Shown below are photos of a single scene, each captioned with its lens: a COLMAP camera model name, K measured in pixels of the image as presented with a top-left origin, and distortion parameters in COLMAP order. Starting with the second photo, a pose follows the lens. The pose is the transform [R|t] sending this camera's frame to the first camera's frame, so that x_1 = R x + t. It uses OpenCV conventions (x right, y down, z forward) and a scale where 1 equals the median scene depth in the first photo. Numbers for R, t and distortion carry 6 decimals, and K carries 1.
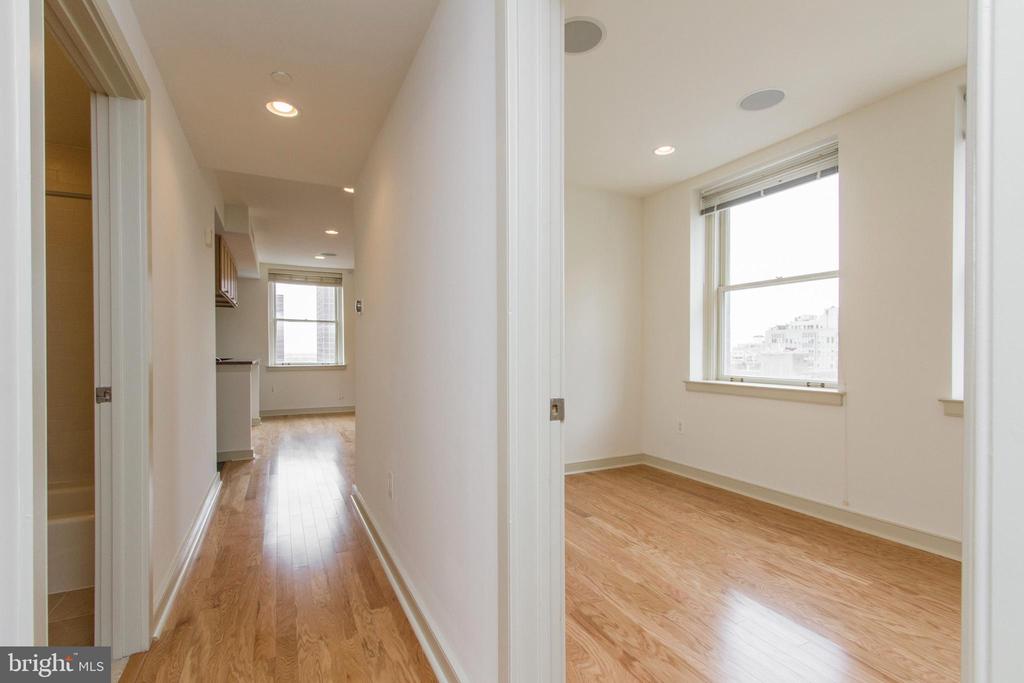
lens RADIAL K [[492.2, 0, 512.8], [0, 492.2, 337.9], [0, 0, 1]] dist [0.015514, -0.000076]
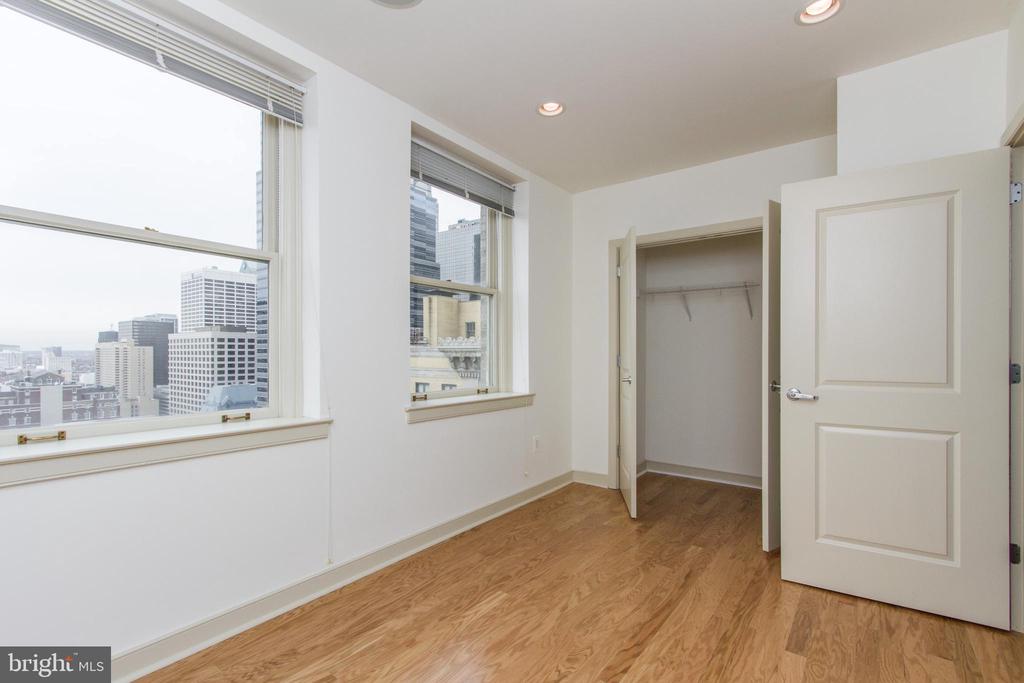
lens RADIAL K [[481.8, 0, 509.5], [0, 481.8, 355.1], [0, 0, 1]] dist [0.011581, -0.001365]
pose [[-0.445991, -0.010108, 0.894981, -0.113411], [-0.022729, 0.999742, -0.000035, 0.004984], [-0.894749, -0.020357, -0.446105, 0.971038]]
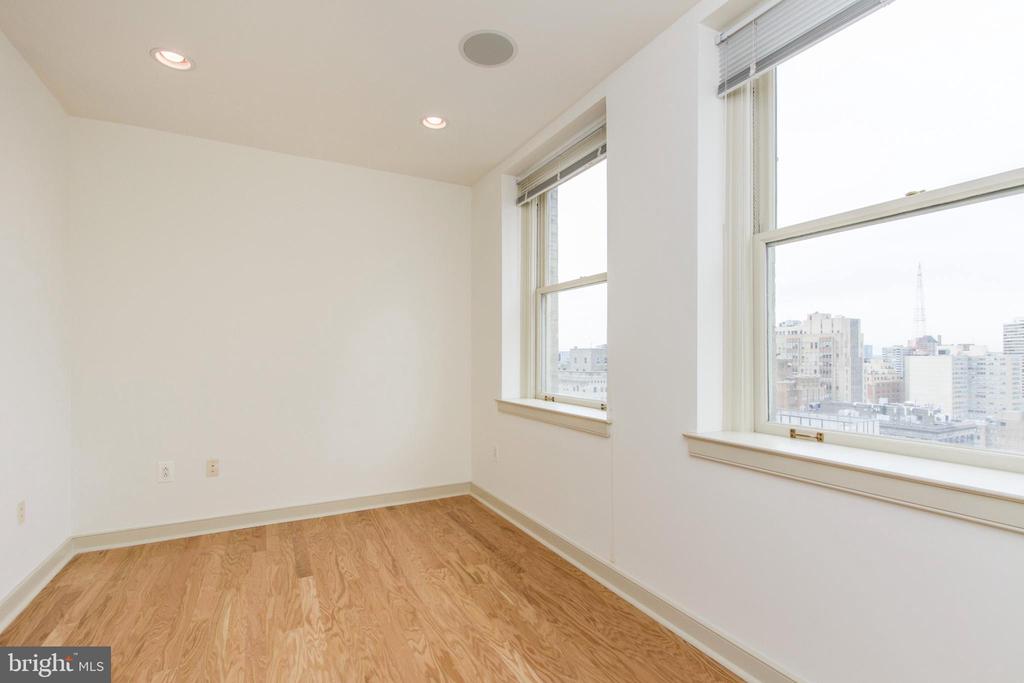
lens RADIAL K [[481.8, 0, 509.5], [0, 481.8, 355.1], [0, 0, 1]] dist [0.011581, -0.001365]
pose [[0.999984, -0.005652, 0.000827, 0.450012], [0.005633, 0.999757, 0.021310, -0.009102], [-0.000947, -0.021305, 0.999773, 0.209996]]
